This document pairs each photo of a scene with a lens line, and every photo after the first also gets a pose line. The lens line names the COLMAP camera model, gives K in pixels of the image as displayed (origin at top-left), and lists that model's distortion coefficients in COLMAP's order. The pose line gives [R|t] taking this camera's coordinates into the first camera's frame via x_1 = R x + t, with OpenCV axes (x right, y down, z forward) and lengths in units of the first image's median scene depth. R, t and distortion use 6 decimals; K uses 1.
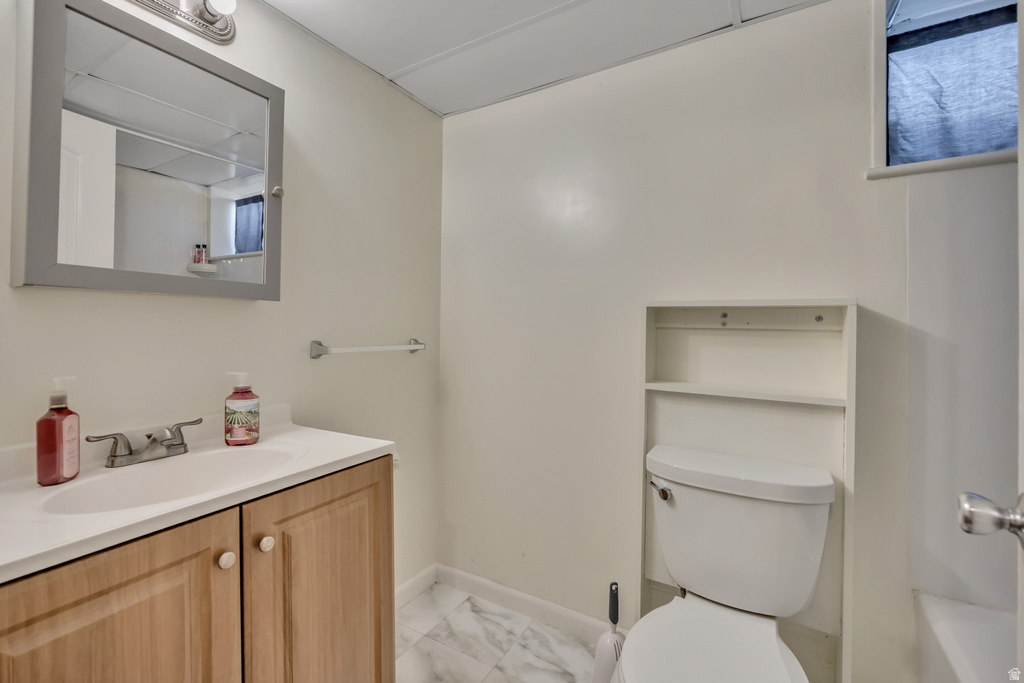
lens RADIAL K [[441.2, 0, 514.5], [0, 441.2, 329.3], [0, 0, 1]] dist [-0.016803, 0.000418]
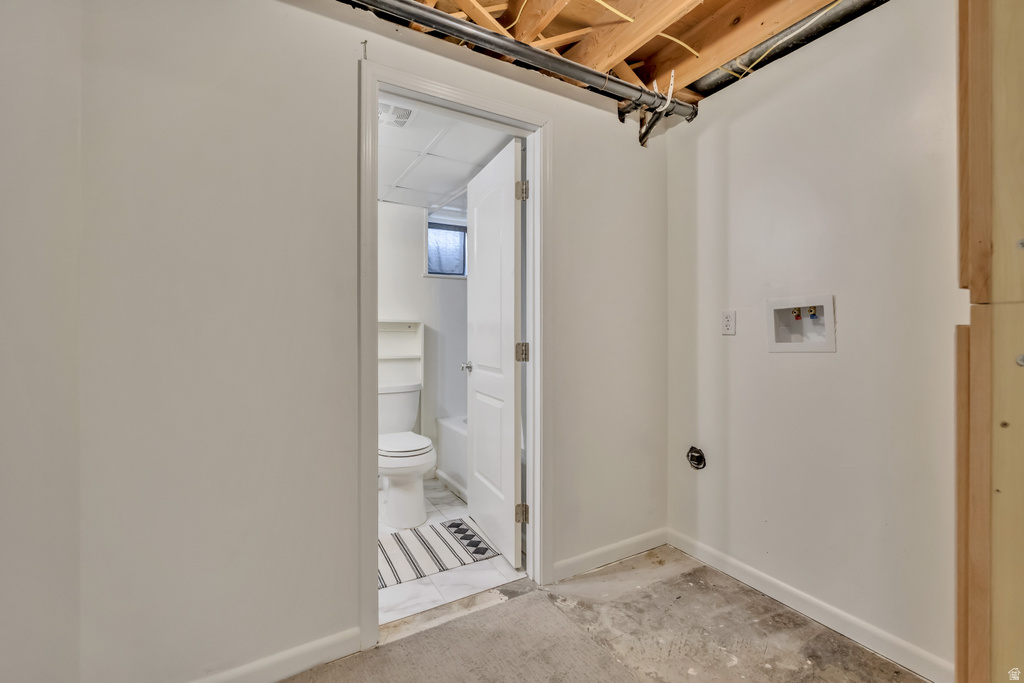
lens RADIAL K [[441.2, 0, 514.5], [0, 441.2, 329.3], [0, 0, 1]] dist [-0.016803, 0.000418]
pose [[0.515062, 0.004157, 0.857143, -1.341696], [-0.001874, 0.999991, -0.003724, -0.001977], [-0.857151, 0.000312, 0.515065, -0.977344]]
